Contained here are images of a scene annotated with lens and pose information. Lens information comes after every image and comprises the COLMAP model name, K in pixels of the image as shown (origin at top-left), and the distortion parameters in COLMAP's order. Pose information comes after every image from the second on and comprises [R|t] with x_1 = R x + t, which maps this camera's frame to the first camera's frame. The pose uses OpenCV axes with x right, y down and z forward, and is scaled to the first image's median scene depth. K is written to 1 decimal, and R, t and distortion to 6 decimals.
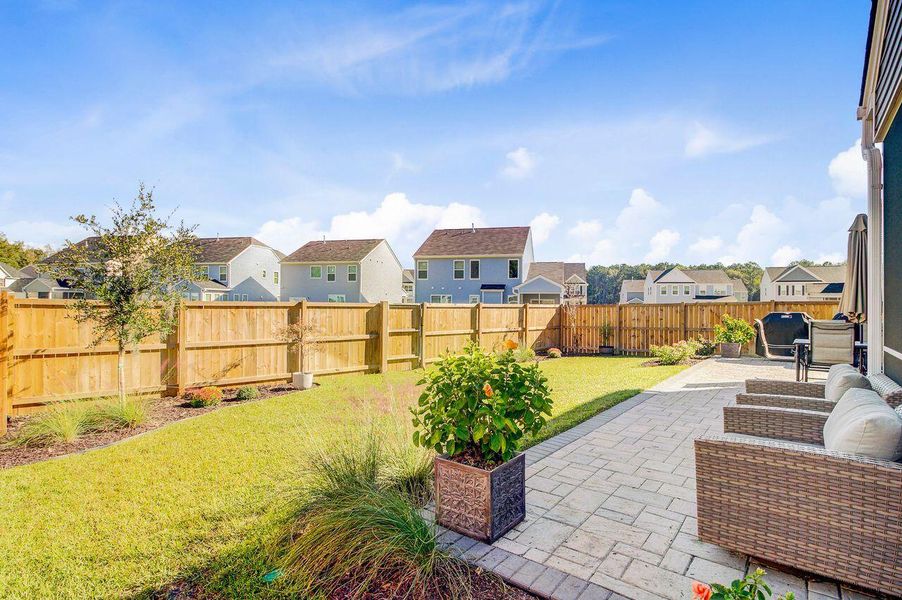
lens RADIAL K [[449.4, 0, 451.0], [0, 449.4, 300.0], [0, 0, 1]] dist [0.000167, -0.000049]
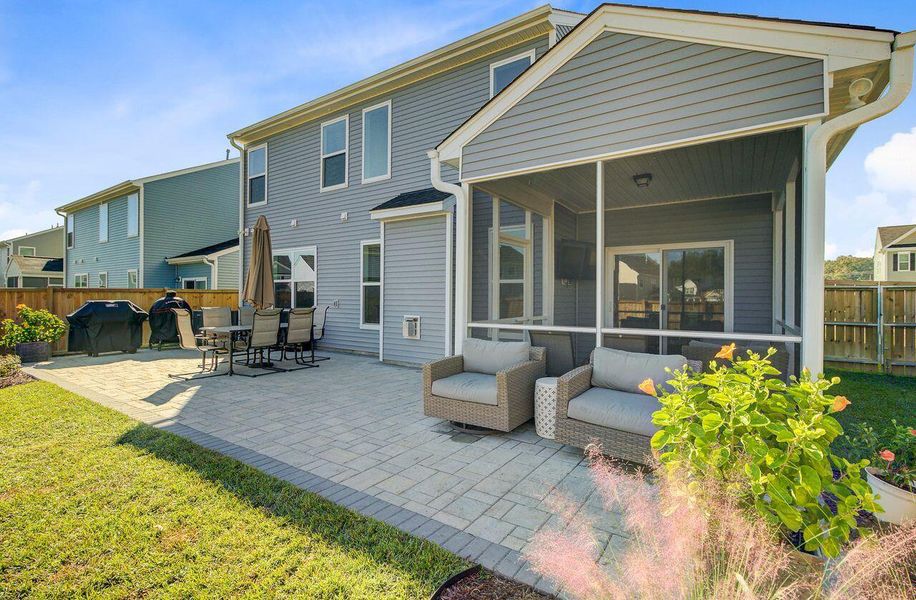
lens RADIAL K [[421.5, 0, 446.2], [0, 421.5, 294.5], [0, 0, 1]] dist [-0.000018, 0.000299]
pose [[-0.057154, -0.003820, 0.998358, -0.034607], [-0.011349, 0.999931, 0.003177, 0.001188], [-0.998301, -0.011149, -0.057194, 0.098619]]
